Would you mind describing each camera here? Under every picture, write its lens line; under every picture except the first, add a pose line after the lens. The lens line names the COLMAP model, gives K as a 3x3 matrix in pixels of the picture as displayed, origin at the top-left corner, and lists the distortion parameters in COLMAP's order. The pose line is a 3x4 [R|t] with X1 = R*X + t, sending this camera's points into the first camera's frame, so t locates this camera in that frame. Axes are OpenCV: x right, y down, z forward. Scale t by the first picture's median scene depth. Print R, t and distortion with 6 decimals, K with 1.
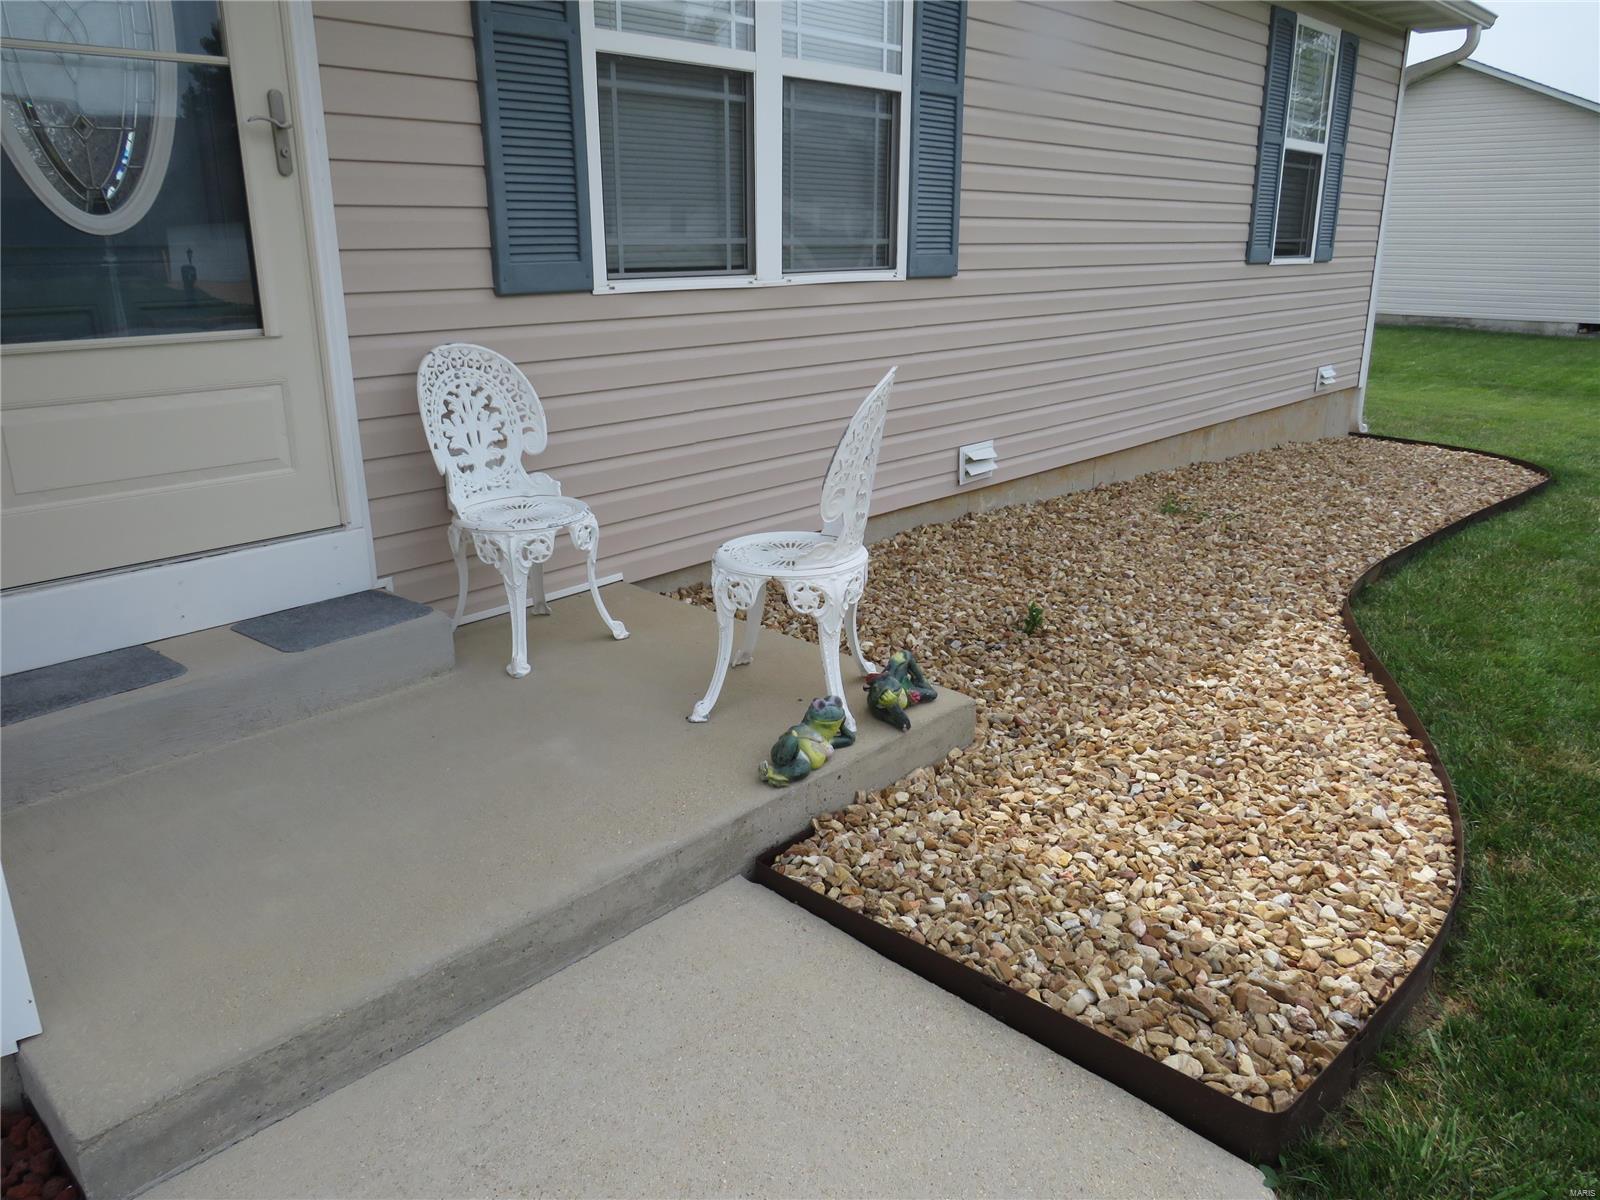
lens RADIAL K [[1145.3, 0, 800.3], [0, 1145.3, 602.7], [0, 0, 1]] dist [-0.023307, 0.003726]
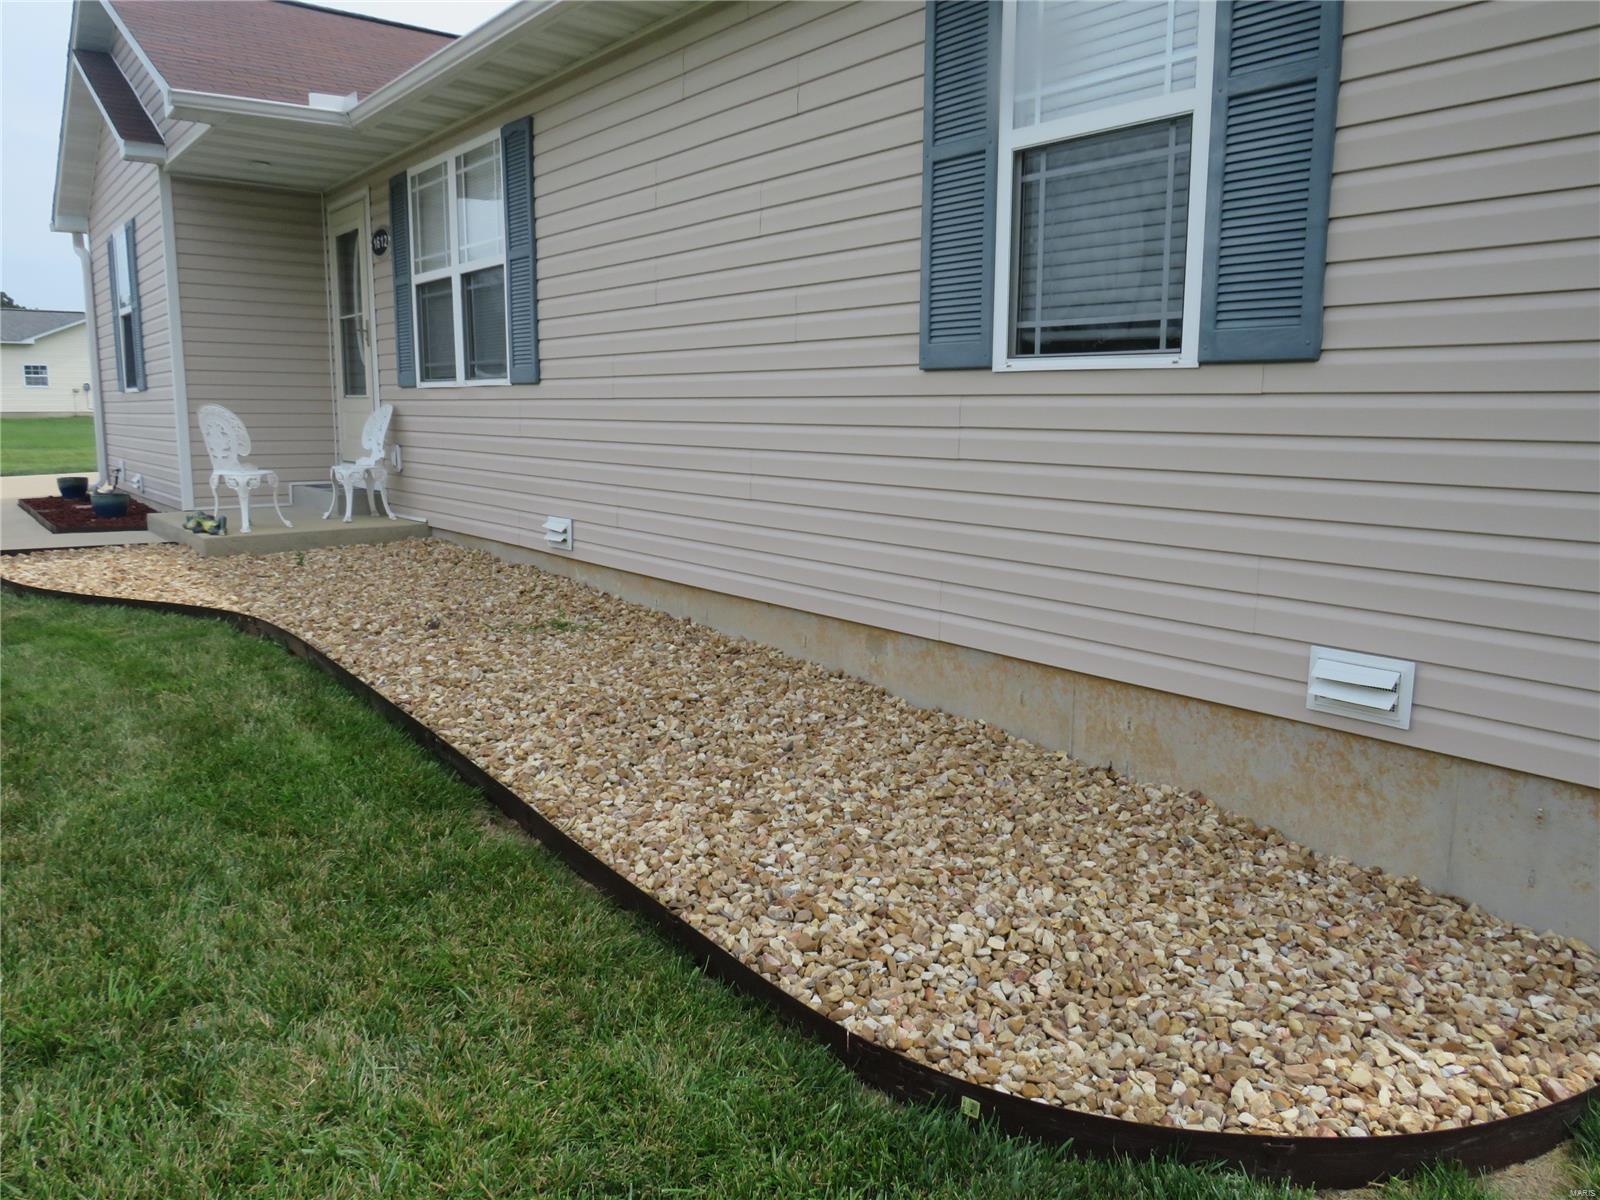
lens RADIAL K [[1145.3, 0, 797.9], [0, 1145.3, 591.4], [0, 0, 1]] dist [-0.023307, 0.003726]
pose [[-0.152044, 0.228954, -0.961490, 0.943717], [-0.231591, 0.937465, 0.259856, -0.310778], [0.960858, 0.262182, -0.089512, 0.963603]]
